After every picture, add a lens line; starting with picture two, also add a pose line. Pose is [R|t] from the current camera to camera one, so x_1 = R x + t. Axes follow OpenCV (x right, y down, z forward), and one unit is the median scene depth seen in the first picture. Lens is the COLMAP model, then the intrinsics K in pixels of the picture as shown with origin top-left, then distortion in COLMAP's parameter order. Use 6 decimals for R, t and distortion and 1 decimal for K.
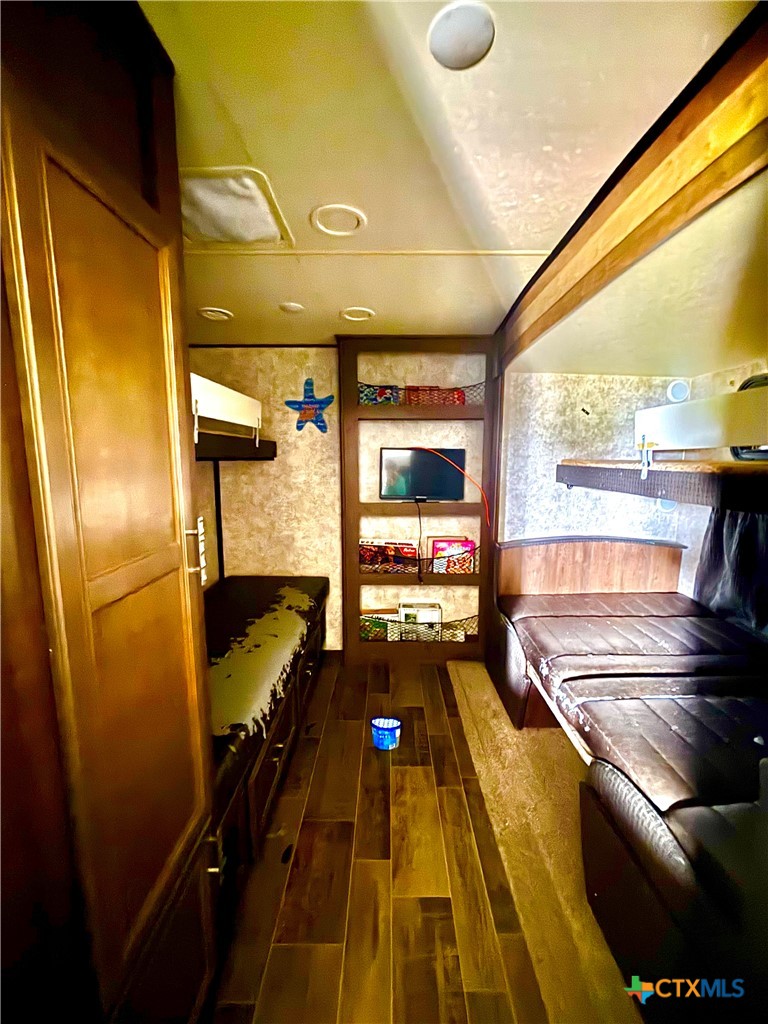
lens RADIAL K [[412.7, 0, 387.0], [0, 412.7, 513.3], [0, 0, 1]] dist [0.001768, 0.000929]
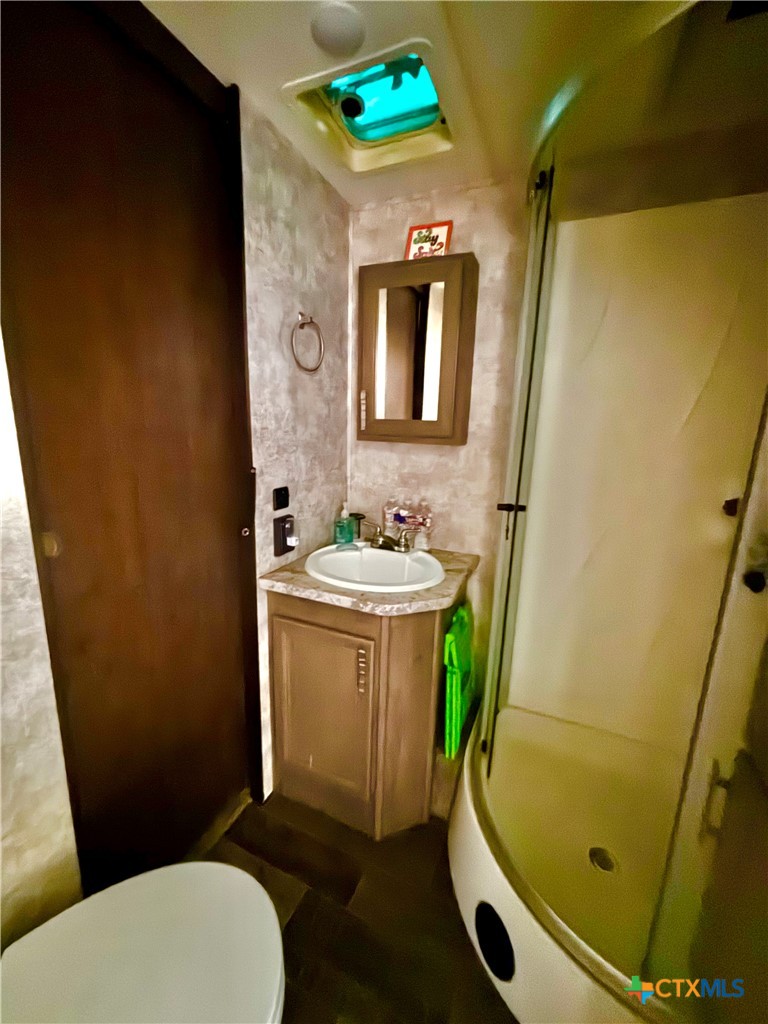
lens RADIAL K [[412.7, 0, 384.0], [0, 412.7, 516.9], [0, 0, 1]] dist [0.001768, 0.000929]
pose [[0.914938, 0.098153, -0.391477, 0.728589], [-0.079613, 0.994810, 0.063356, -0.179786], [0.395664, -0.026800, 0.918004, 0.423866]]
